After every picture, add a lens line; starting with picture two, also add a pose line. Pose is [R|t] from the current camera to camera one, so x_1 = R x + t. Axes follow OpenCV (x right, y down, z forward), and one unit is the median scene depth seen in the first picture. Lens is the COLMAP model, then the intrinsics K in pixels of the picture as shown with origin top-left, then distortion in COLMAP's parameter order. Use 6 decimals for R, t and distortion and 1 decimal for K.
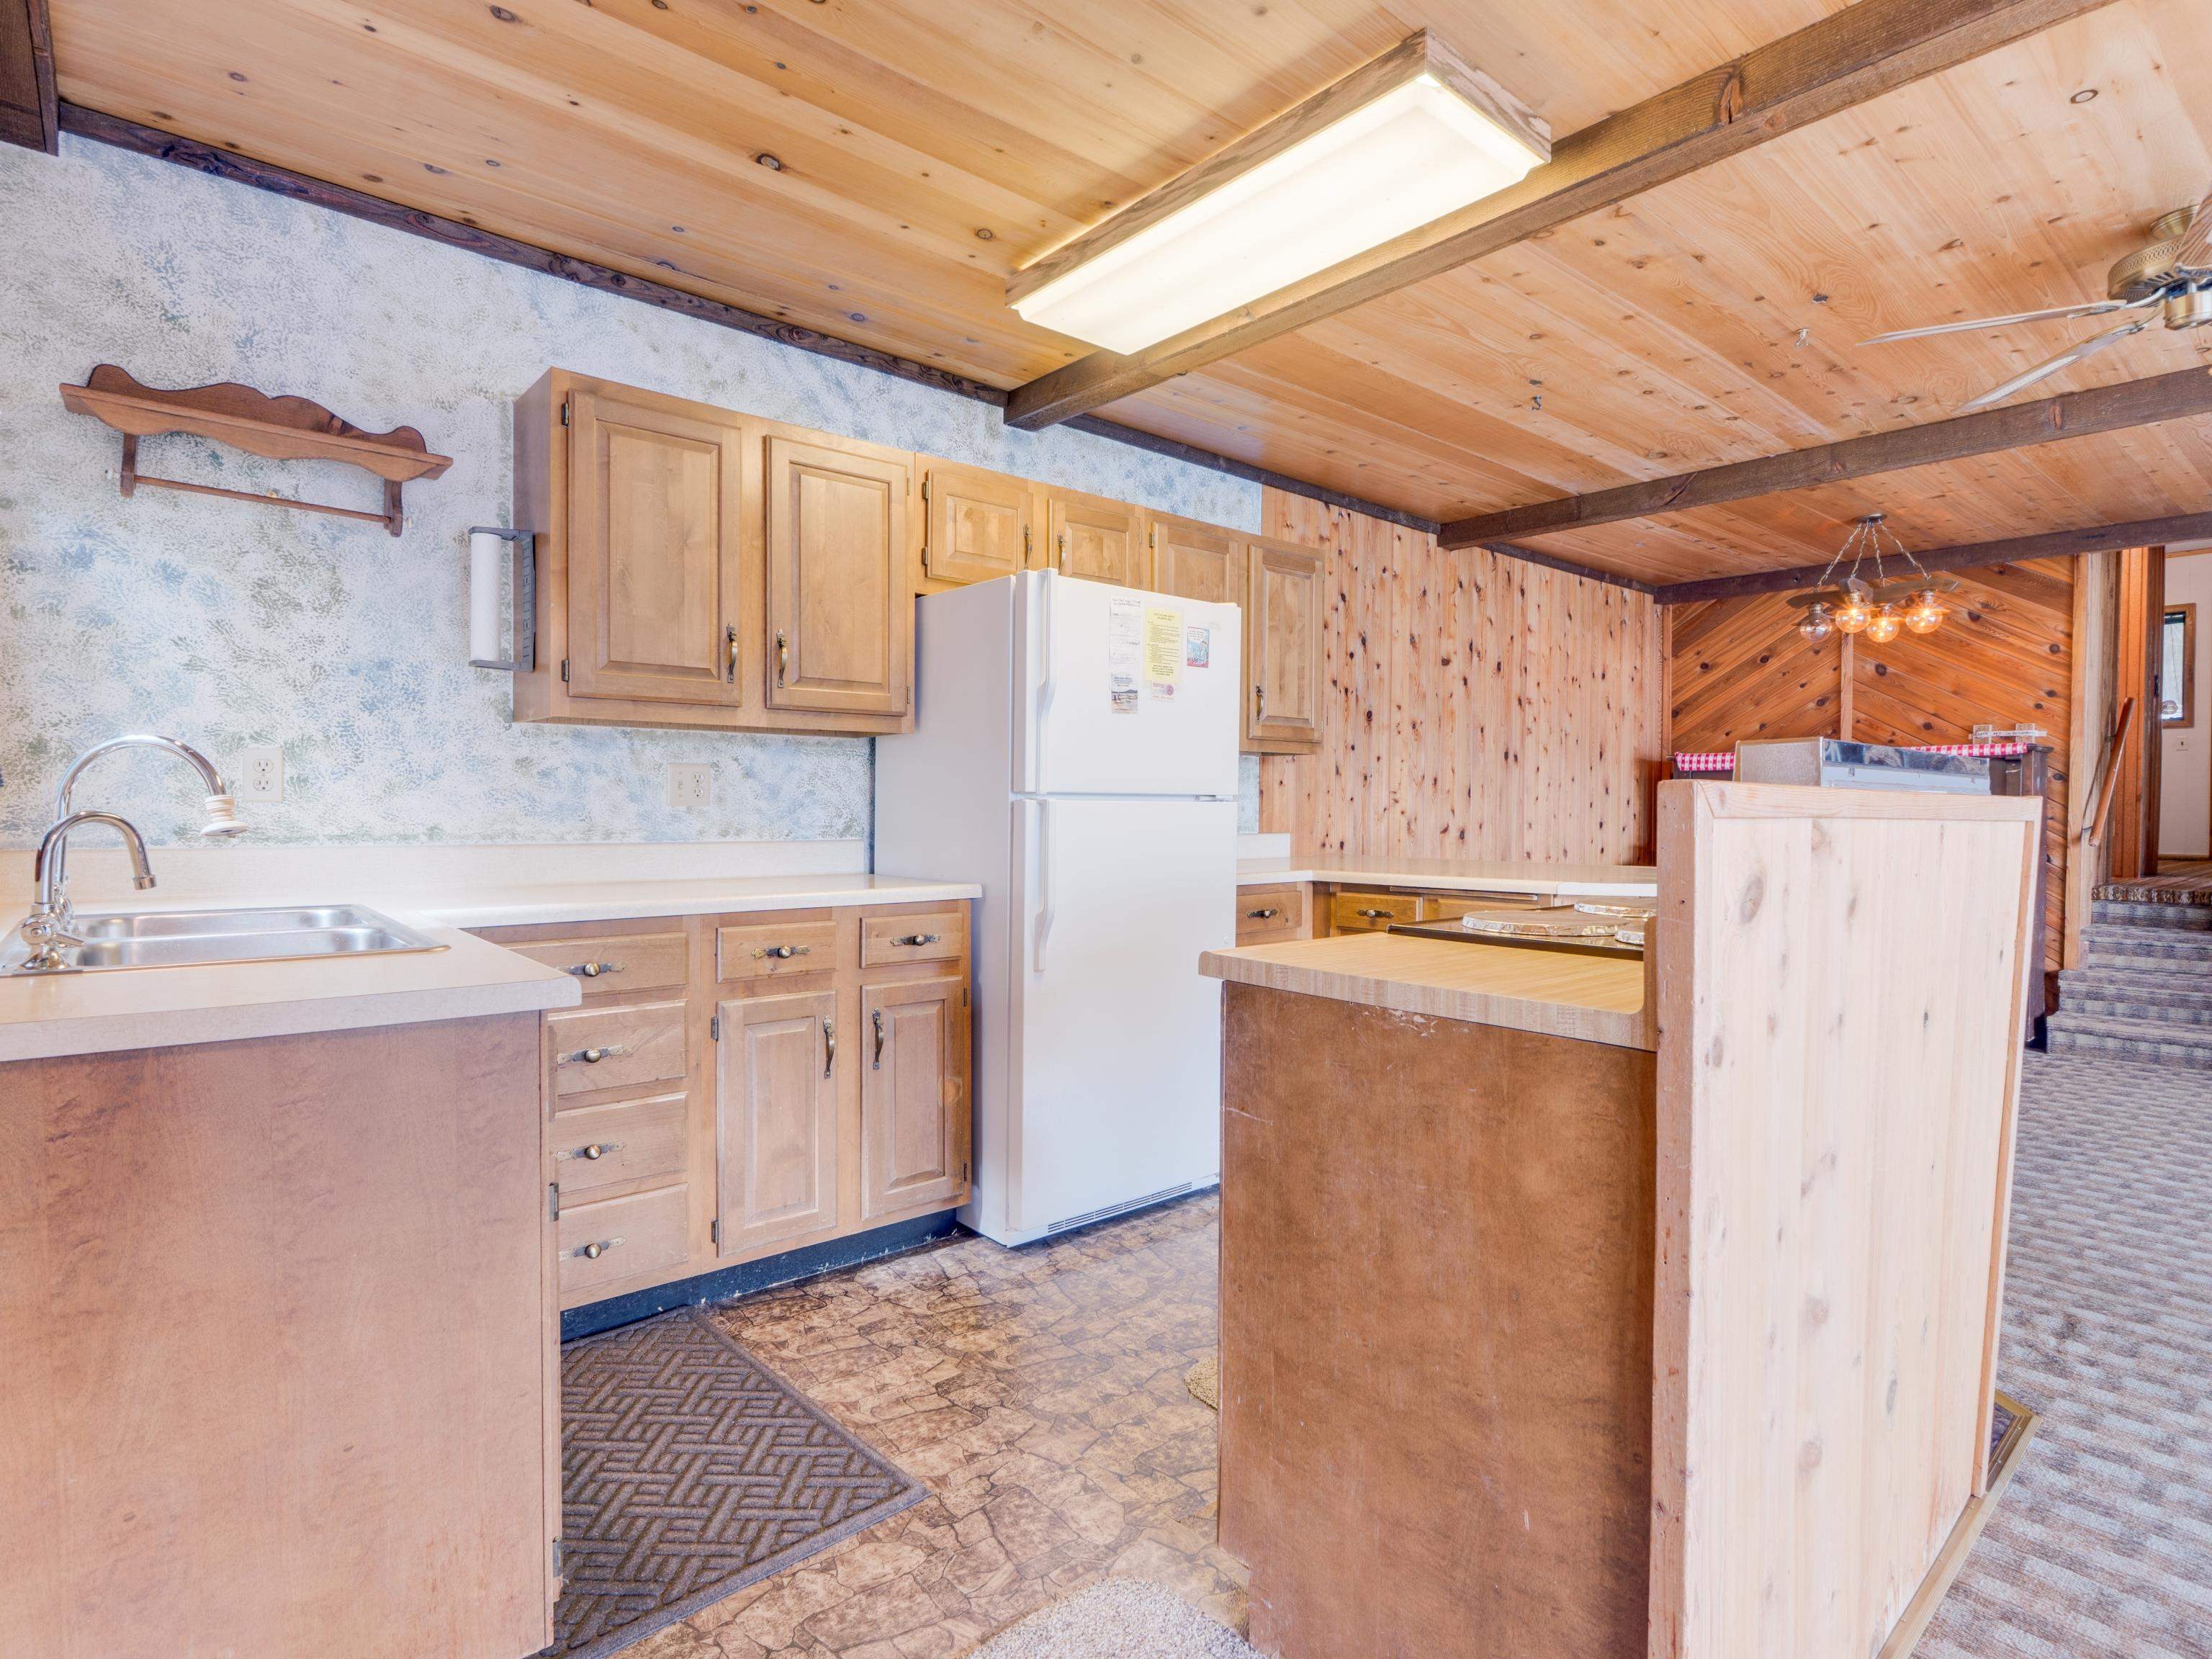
lens RADIAL K [[1124.4, 0, 1119.1], [0, 1124.4, 825.6], [0, 0, 1]] dist [-0.007138, -0.000209]
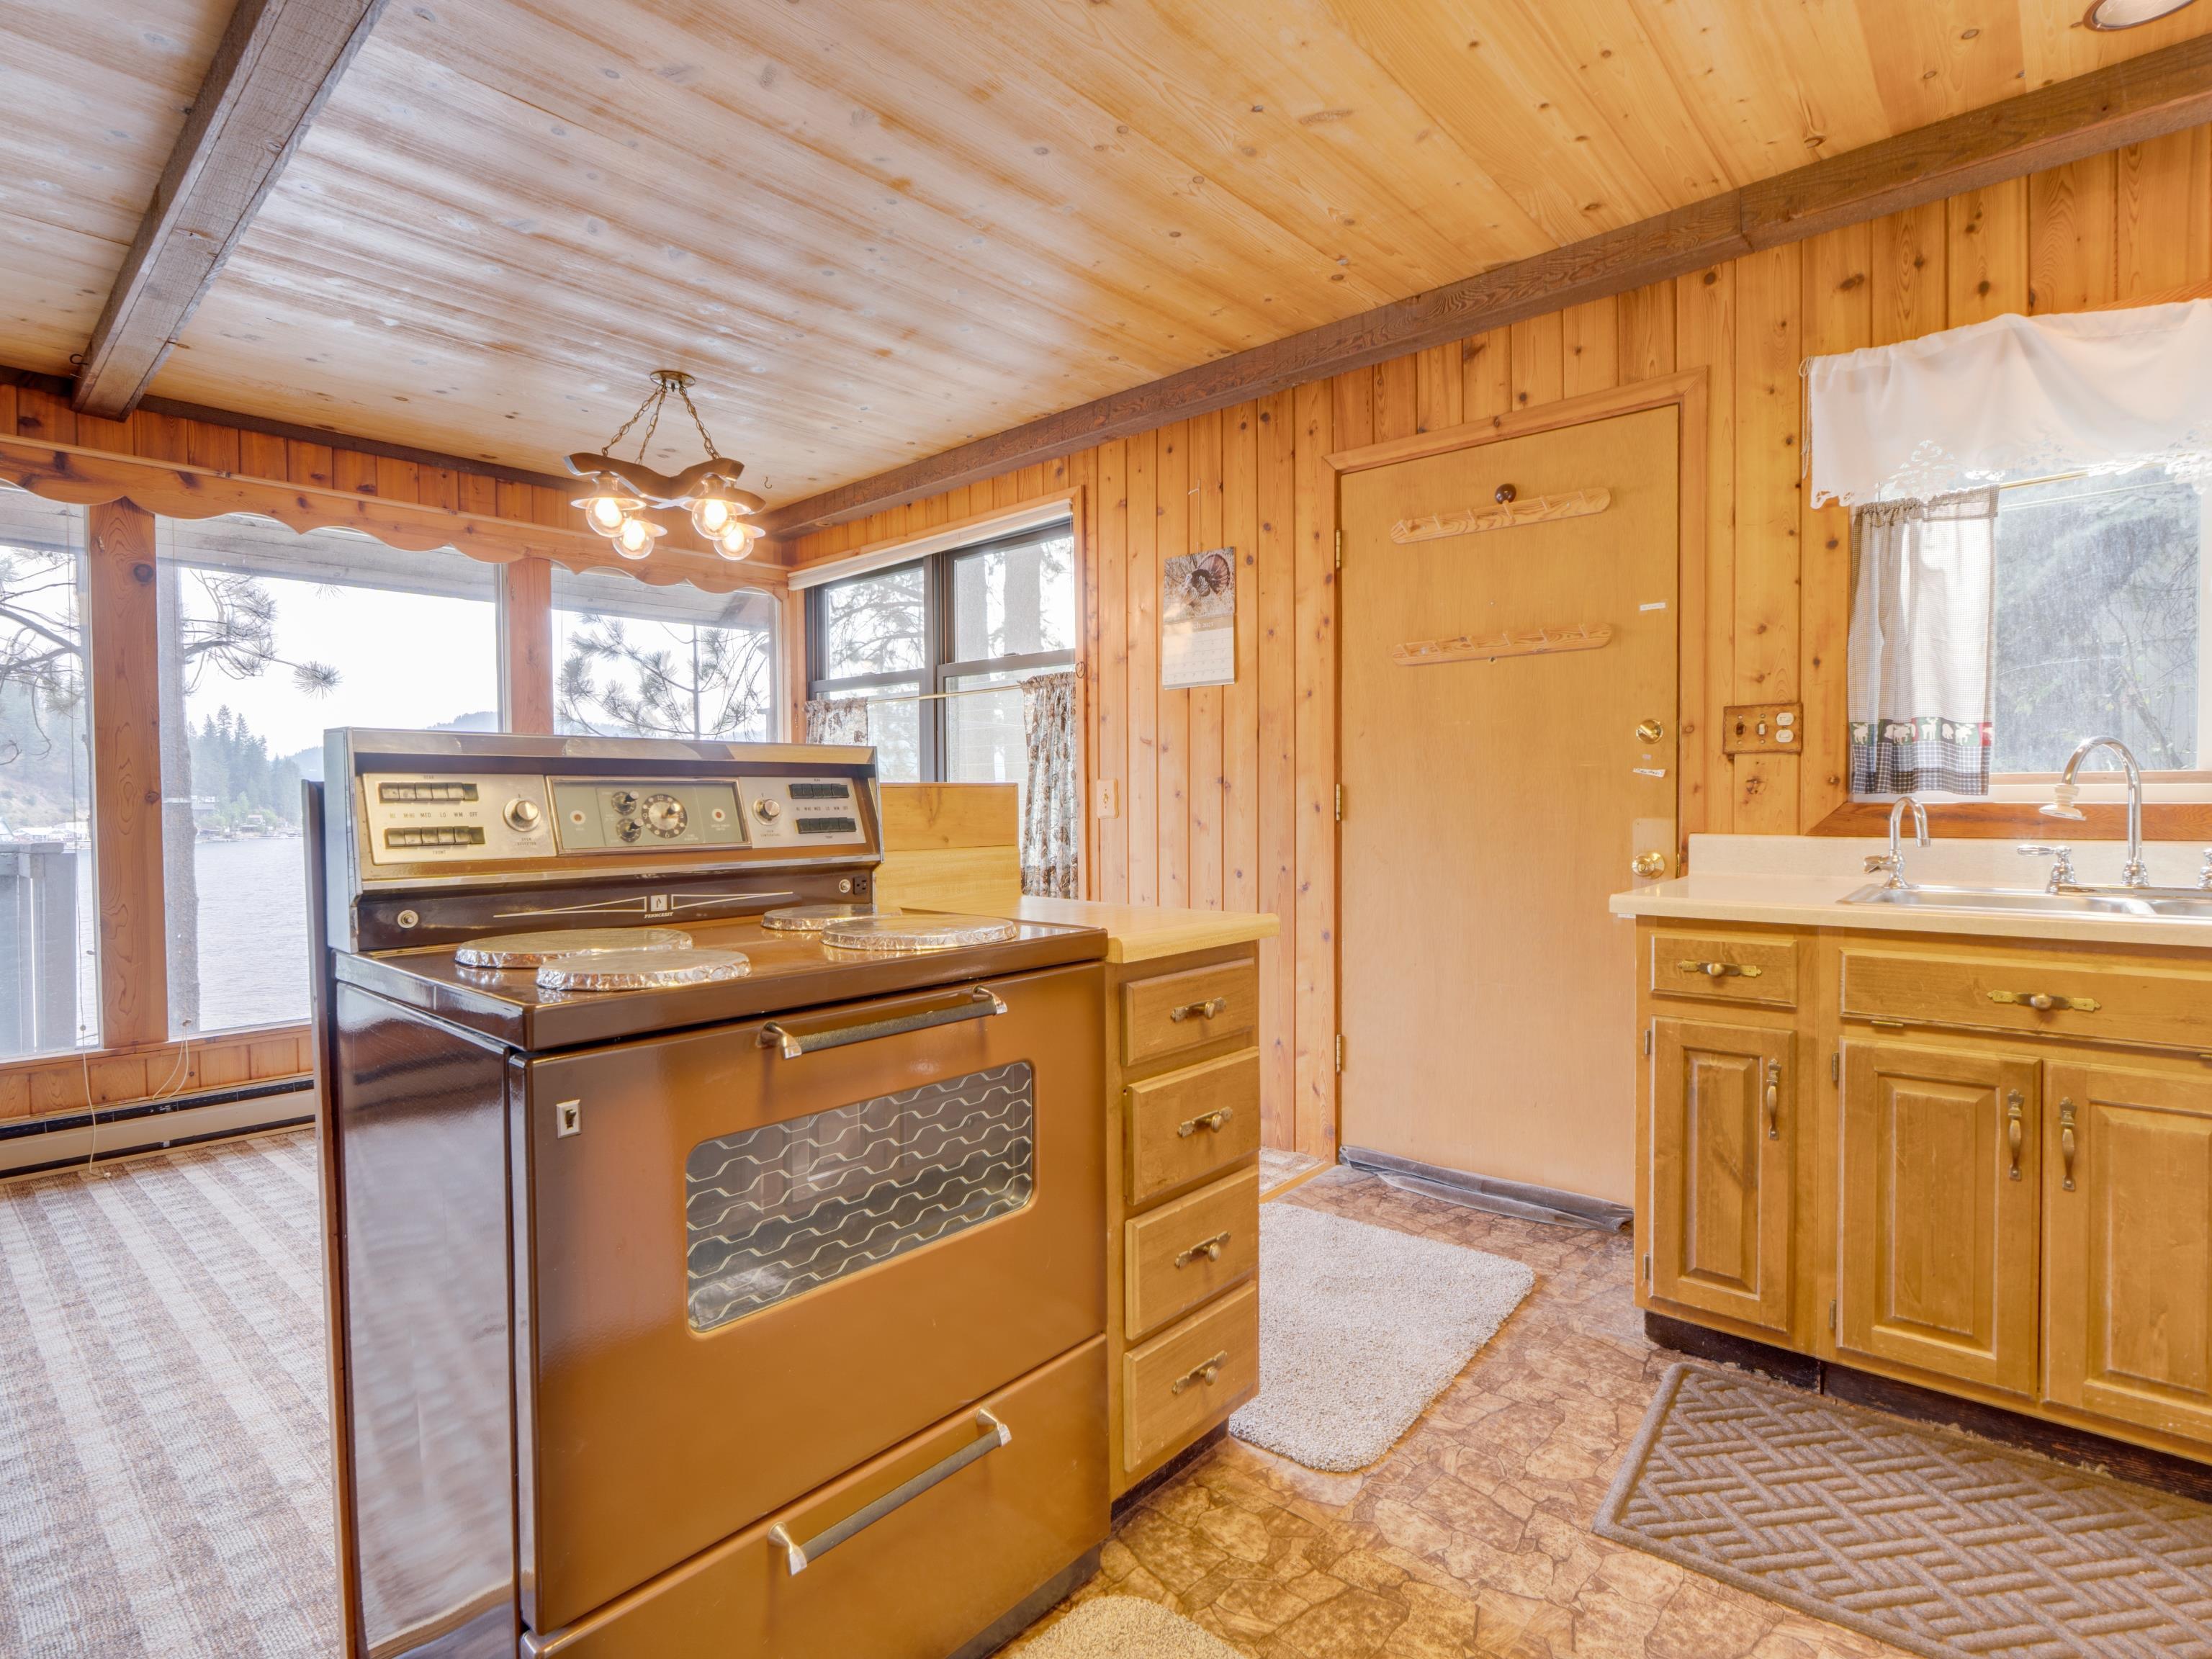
lens RADIAL K [[1104.1, 0, 1122.5], [0, 1104.1, 822.1], [0, 0, 1]] dist [-0.006463, -0.000877]
pose [[-0.989270, 0.003008, -0.146070, 0.219954], [-0.002183, 0.999372, 0.035363, -0.013679], [0.146085, 0.035302, -0.988642, 1.155042]]
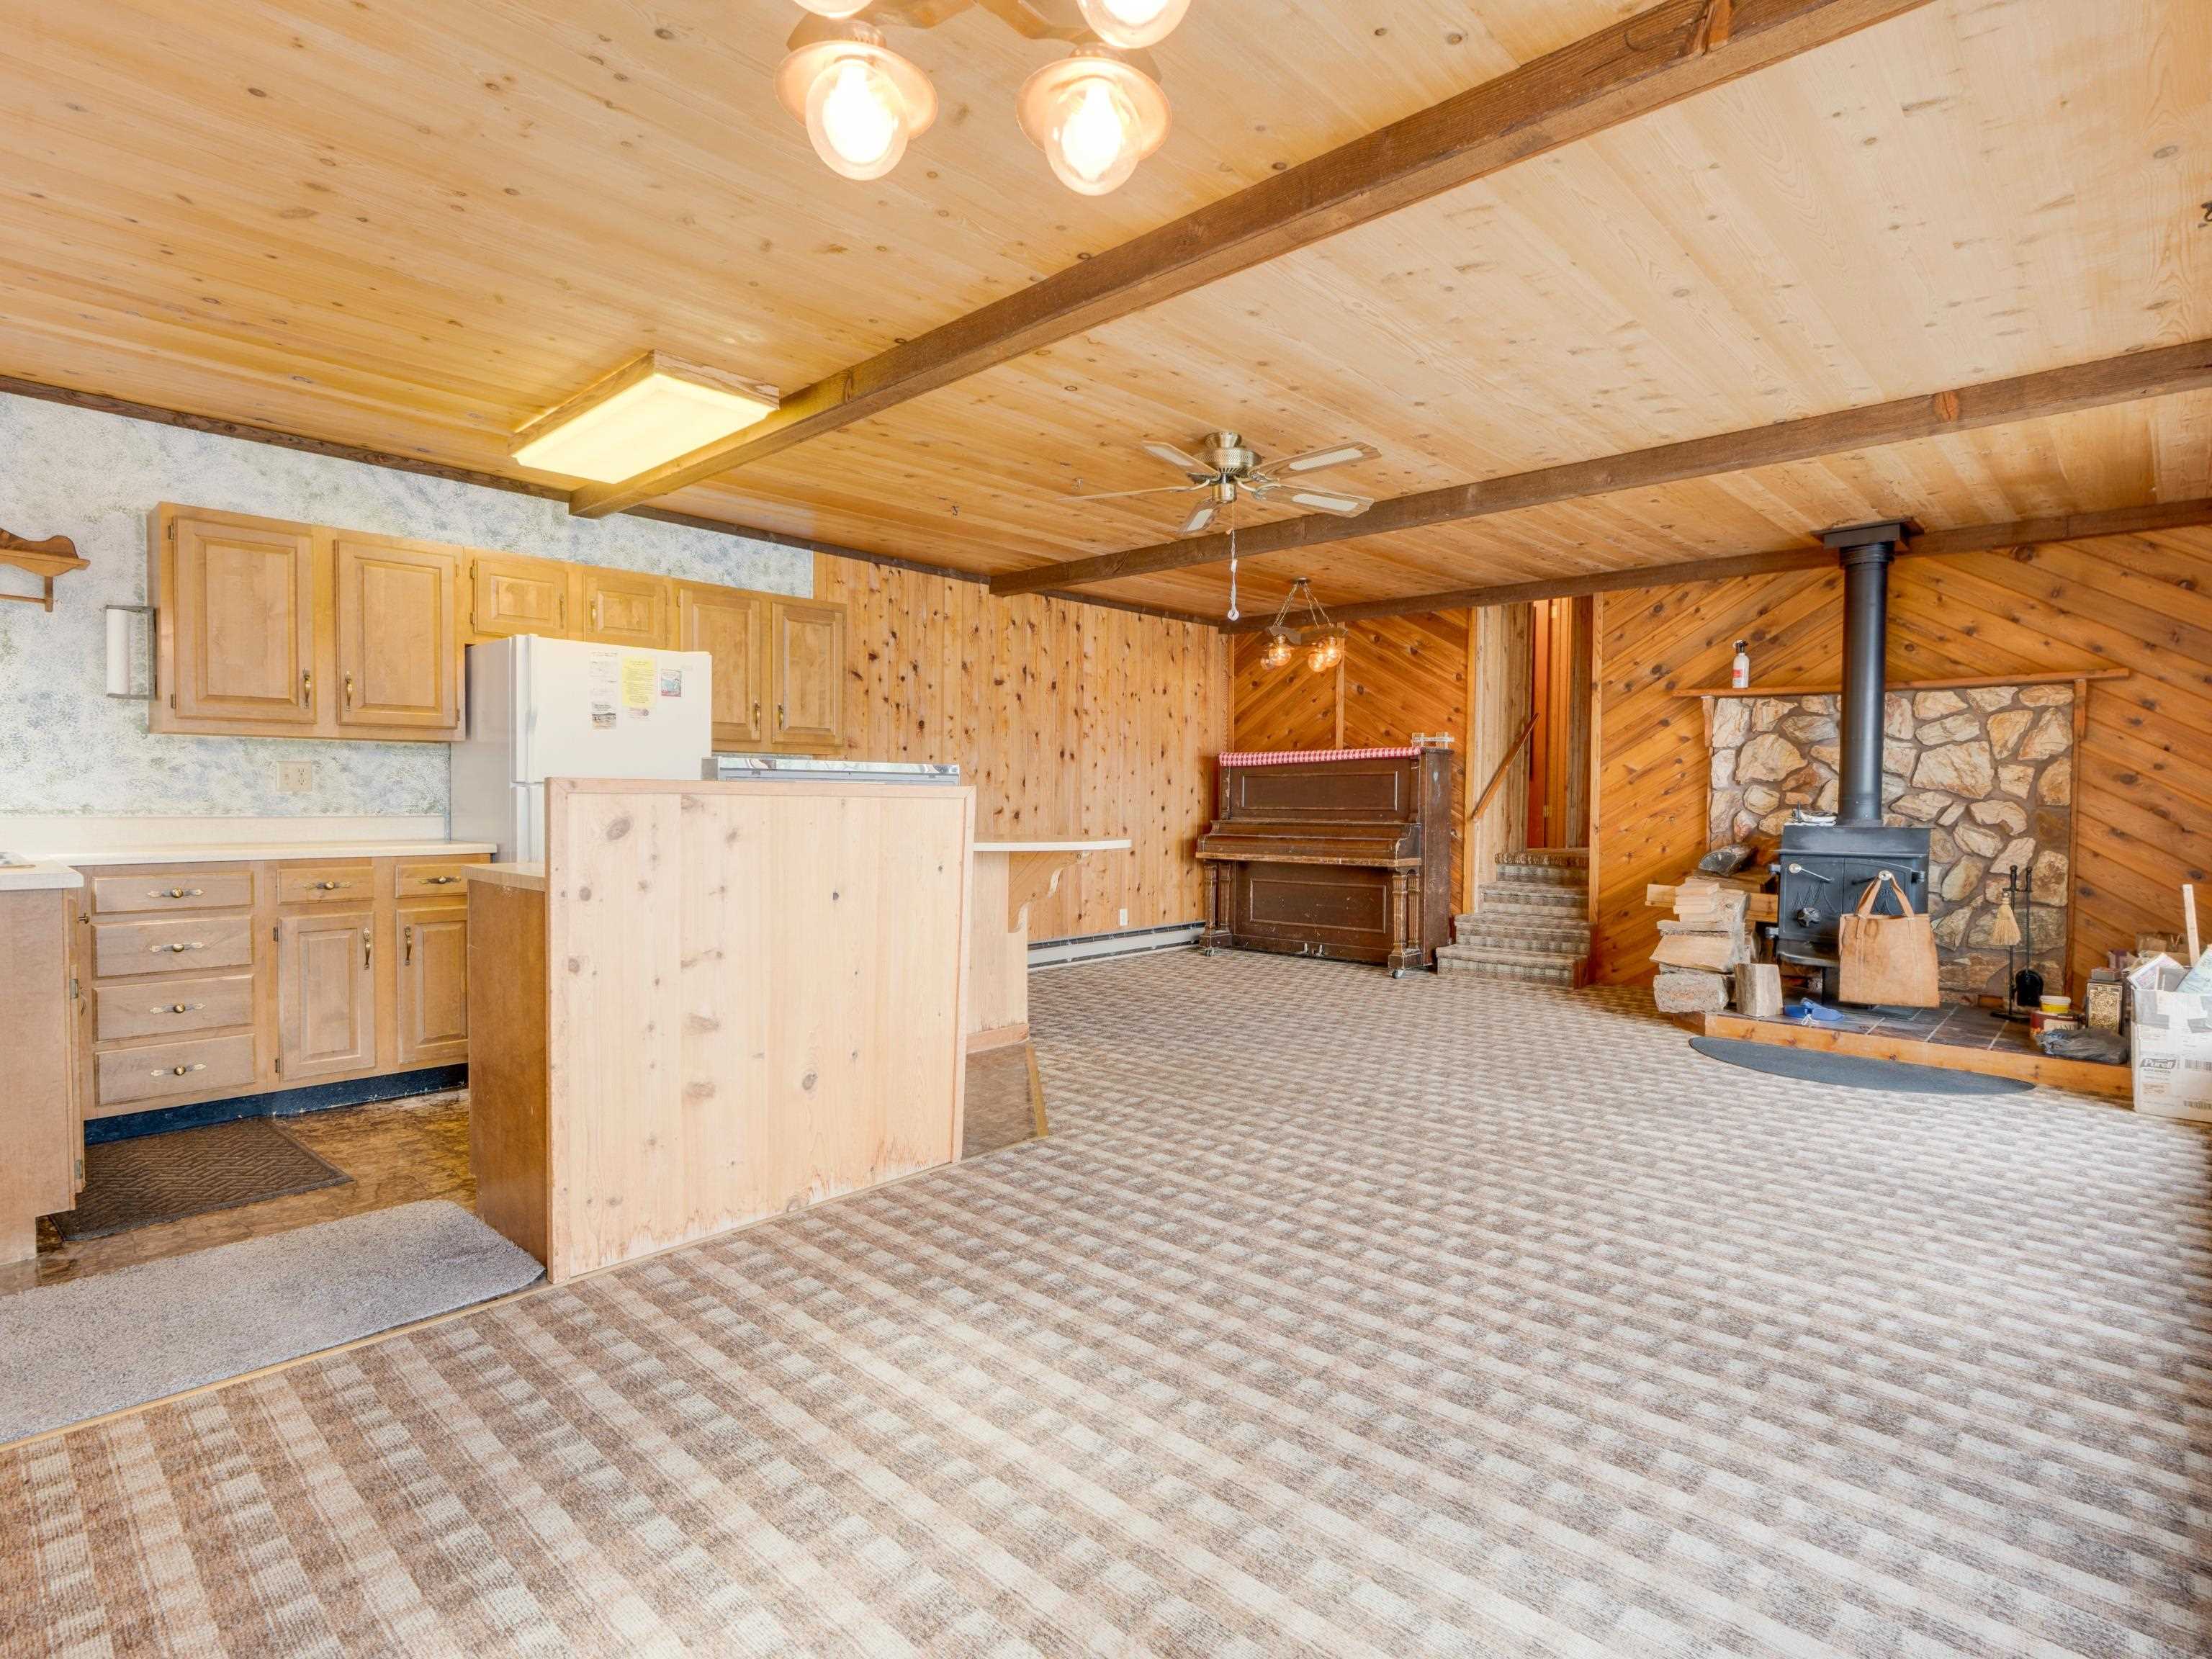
lens RADIAL K [[1104.1, 0, 1113.9], [0, 1104.1, 826.4], [0, 0, 1]] dist [-0.006463, -0.000877]
pose [[0.994119, -0.002714, 0.108259, 0.527173], [0.001619, 0.999947, 0.010198, 0.015260], [-0.108281, -0.009963, 0.994070, -0.532515]]
